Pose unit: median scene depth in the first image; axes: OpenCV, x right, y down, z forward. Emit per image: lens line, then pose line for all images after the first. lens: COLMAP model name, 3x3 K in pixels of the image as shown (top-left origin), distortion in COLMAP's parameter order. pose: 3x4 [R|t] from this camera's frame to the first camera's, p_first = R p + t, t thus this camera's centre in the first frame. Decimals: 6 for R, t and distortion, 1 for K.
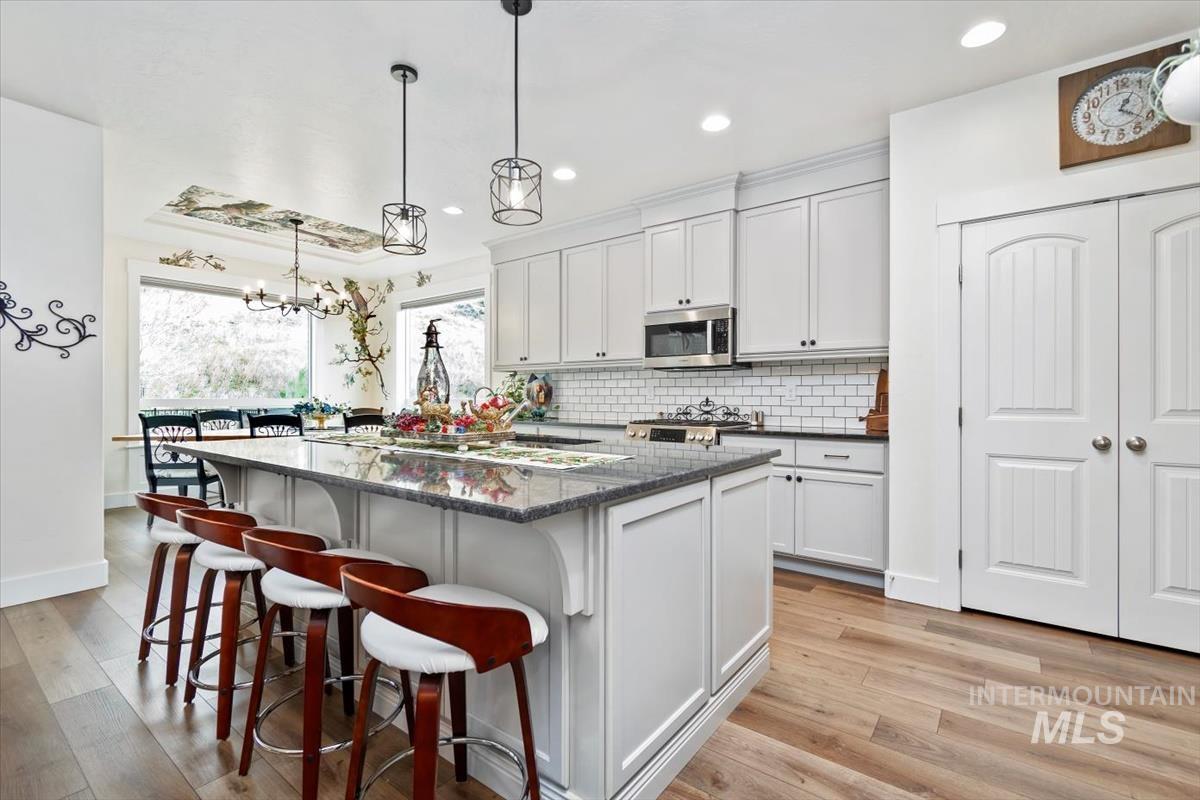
lens RADIAL K [[529.0, 0, 600.4], [0, 529.0, 399.2], [0, 0, 1]] dist [0.001265, -0.000341]
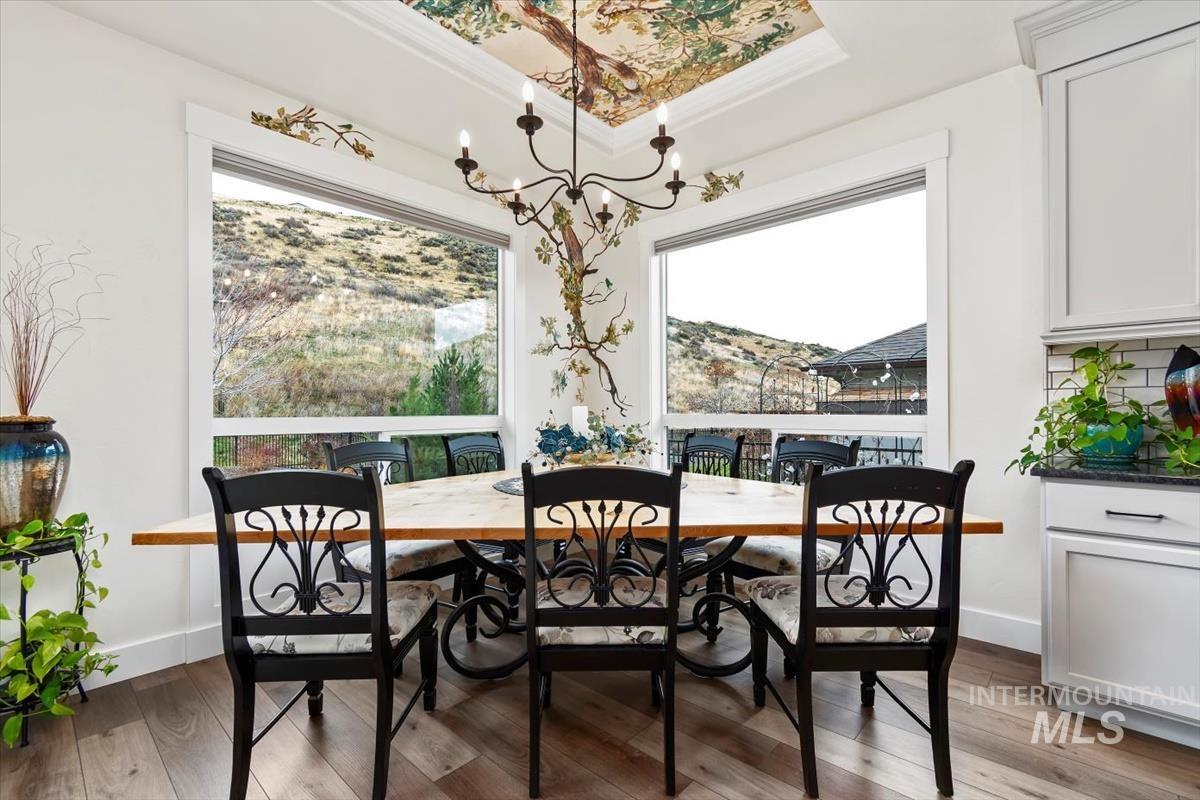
lens RADIAL K [[529.0, 0, 603.3], [0, 529.0, 411.4], [0, 0, 1]] dist [0.001265, -0.000341]
pose [[0.995841, -0.005817, -0.090917, -0.509353], [0.005515, 0.999978, -0.003575, -0.003096], [0.090936, 0.003059, 0.995852, 0.594712]]
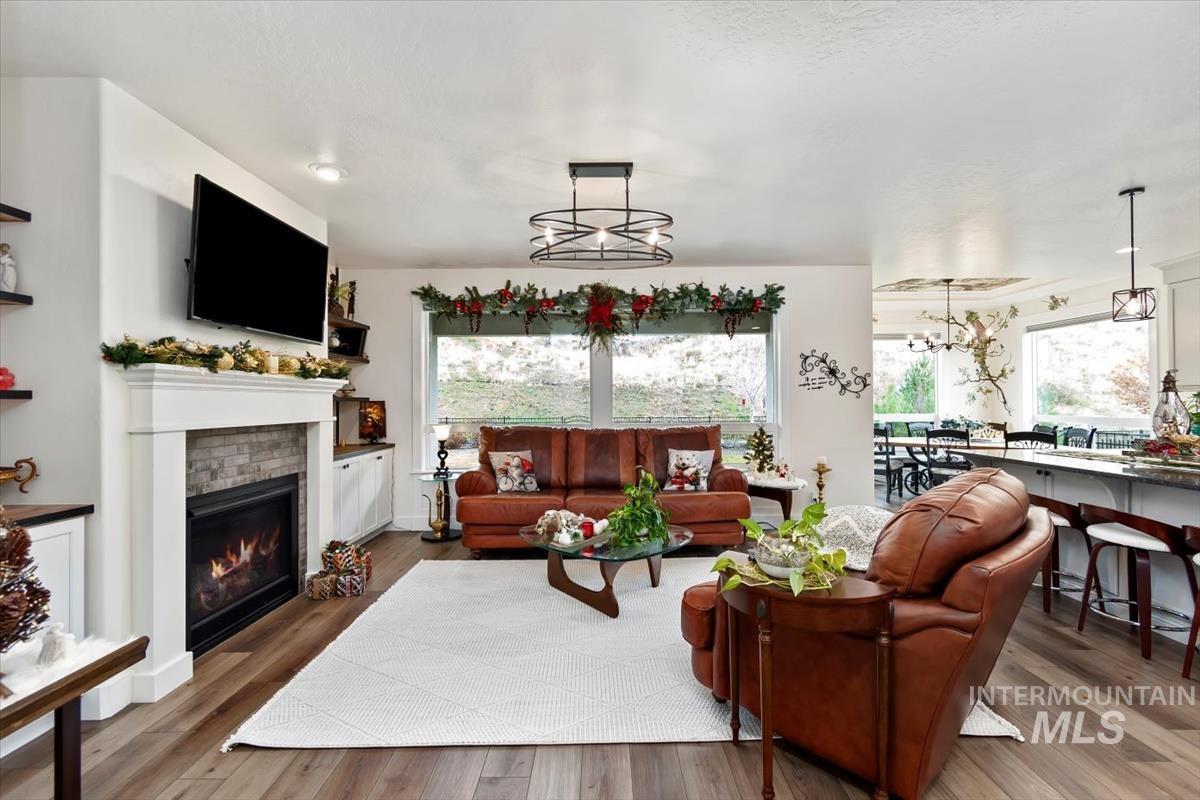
lens RADIAL K [[529.0, 0, 603.5], [0, 529.0, 399.7], [0, 0, 1]] dist [0.001265, -0.000341]
pose [[0.601954, -0.010445, -0.798462, -0.049342], [0.002804, 0.999936, -0.010967, -0.030488], [0.798525, 0.004363, 0.601945, -0.449105]]
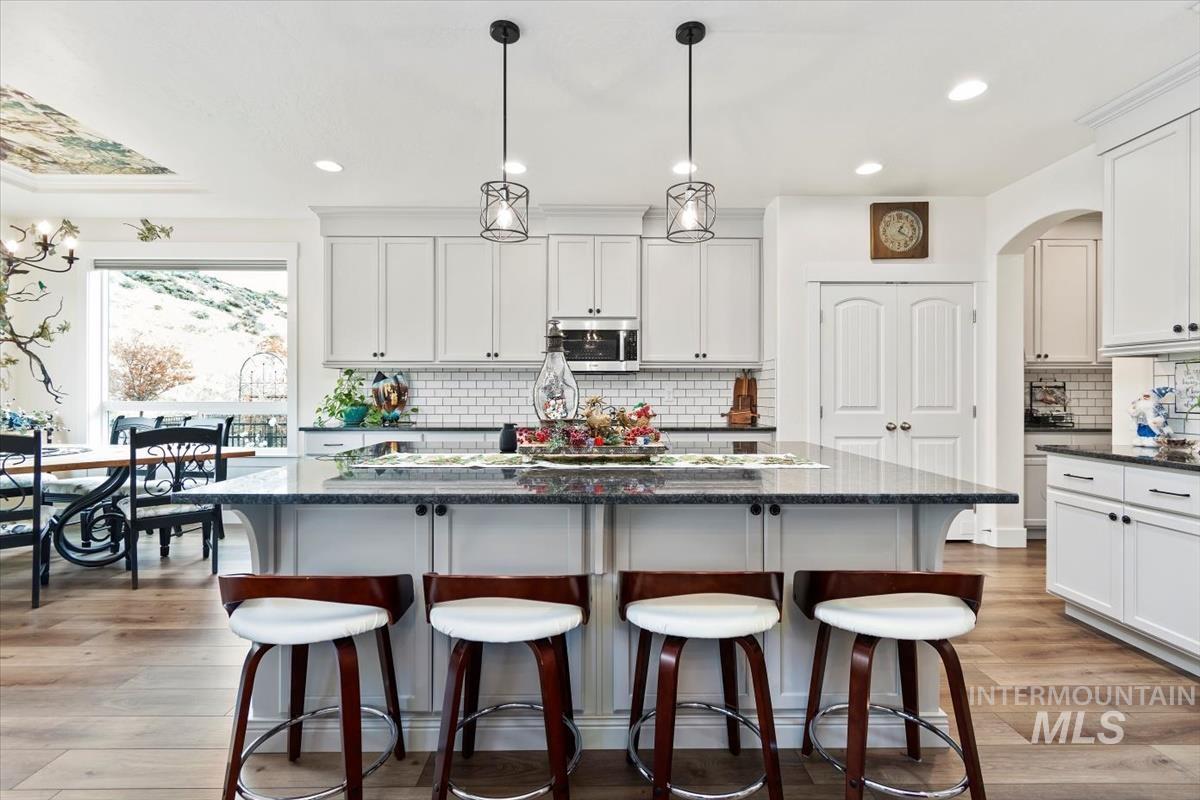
lens RADIAL K [[529.0, 0, 596.9], [0, 529.0, 391.3], [0, 0, 1]] dist [0.001265, -0.000341]
pose [[0.793051, -0.001525, 0.609153, -0.374851], [0.004121, 0.999987, -0.002861, -0.012732], [-0.609141, 0.004779, 0.793048, 0.106886]]
